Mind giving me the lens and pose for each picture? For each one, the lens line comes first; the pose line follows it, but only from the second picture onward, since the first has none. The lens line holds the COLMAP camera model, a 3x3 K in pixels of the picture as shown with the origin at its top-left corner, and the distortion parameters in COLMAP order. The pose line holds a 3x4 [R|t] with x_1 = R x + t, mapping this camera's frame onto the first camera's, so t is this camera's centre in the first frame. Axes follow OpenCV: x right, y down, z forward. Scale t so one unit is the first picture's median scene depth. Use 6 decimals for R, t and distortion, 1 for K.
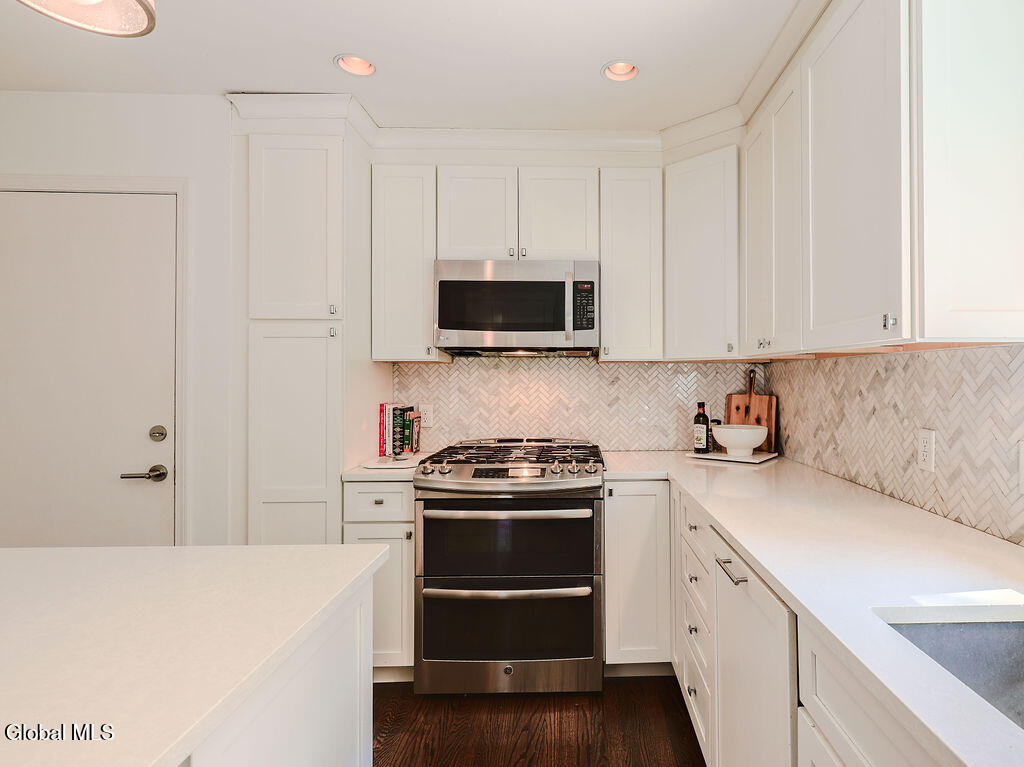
lens RADIAL K [[590.4, 0, 628.9], [0, 590.4, 374.1], [0, 0, 1]] dist [0.005348, 0.000351]
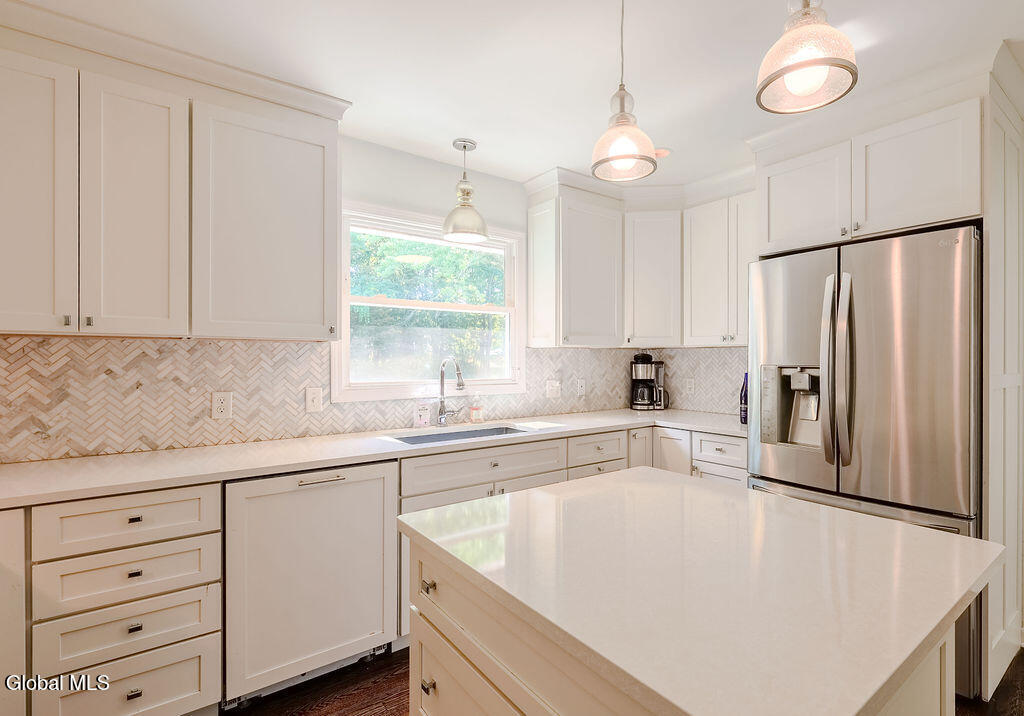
lens RADIAL K [[498.9, 0, 567.3], [0, 498.9, 360.0], [0, 0, 1]] dist [-0.001344, -0.000410]
pose [[-0.605415, -0.004153, 0.795899, -0.771607], [-0.006636, 0.999978, 0.000171, 0.003595], [-0.795882, -0.005178, -0.605429, 0.774156]]
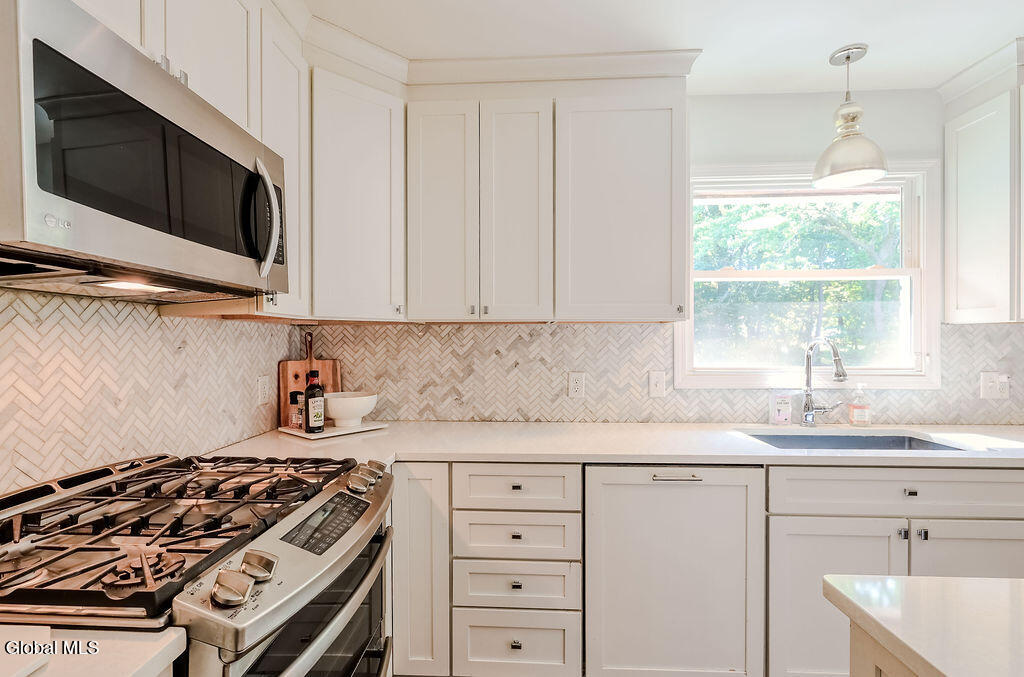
lens RADIAL K [[483.6, 0, 487.7], [0, 483.6, 343.4], [0, 0, 1]] dist [0.000471, 0.000475]
pose [[0.105001, -0.006172, 0.994453, -0.608743], [-0.003944, 0.999970, 0.006623, 0.004638], [-0.994464, -0.004617, 0.104974, 0.797738]]
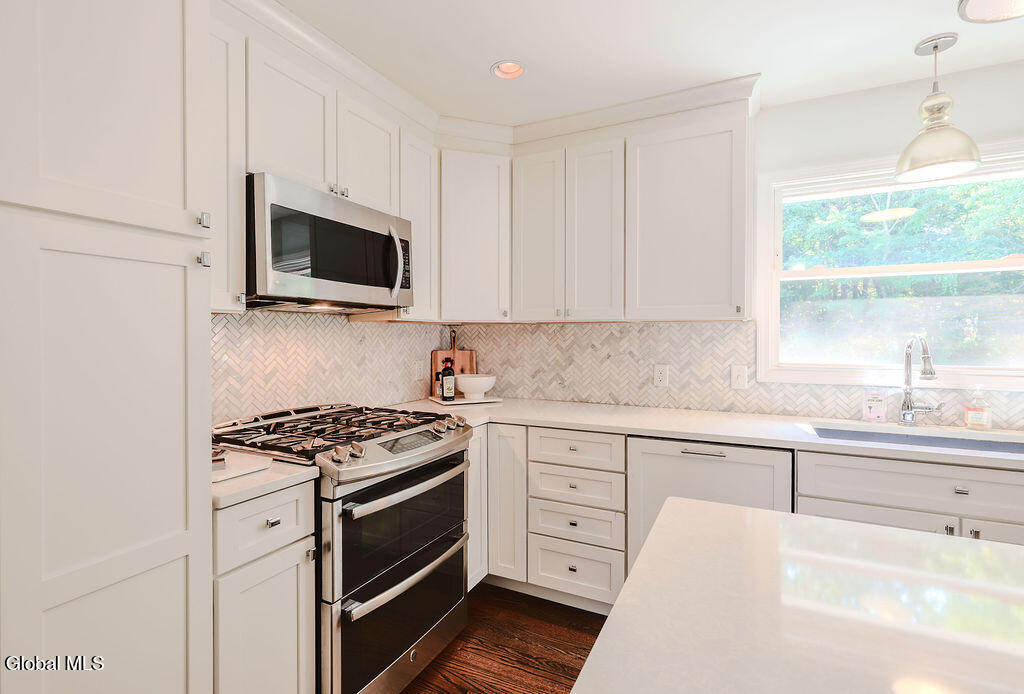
lens RADIAL K [[479.8, 0, 510.5], [0, 479.8, 339.1], [0, 0, 1]] dist [0.004077, 0.000744]
pose [[0.475384, -0.005087, 0.879764, -0.767423], [-0.005463, 0.999947, 0.008734, 0.001972], [-0.879762, -0.008958, 0.475331, 0.504222]]
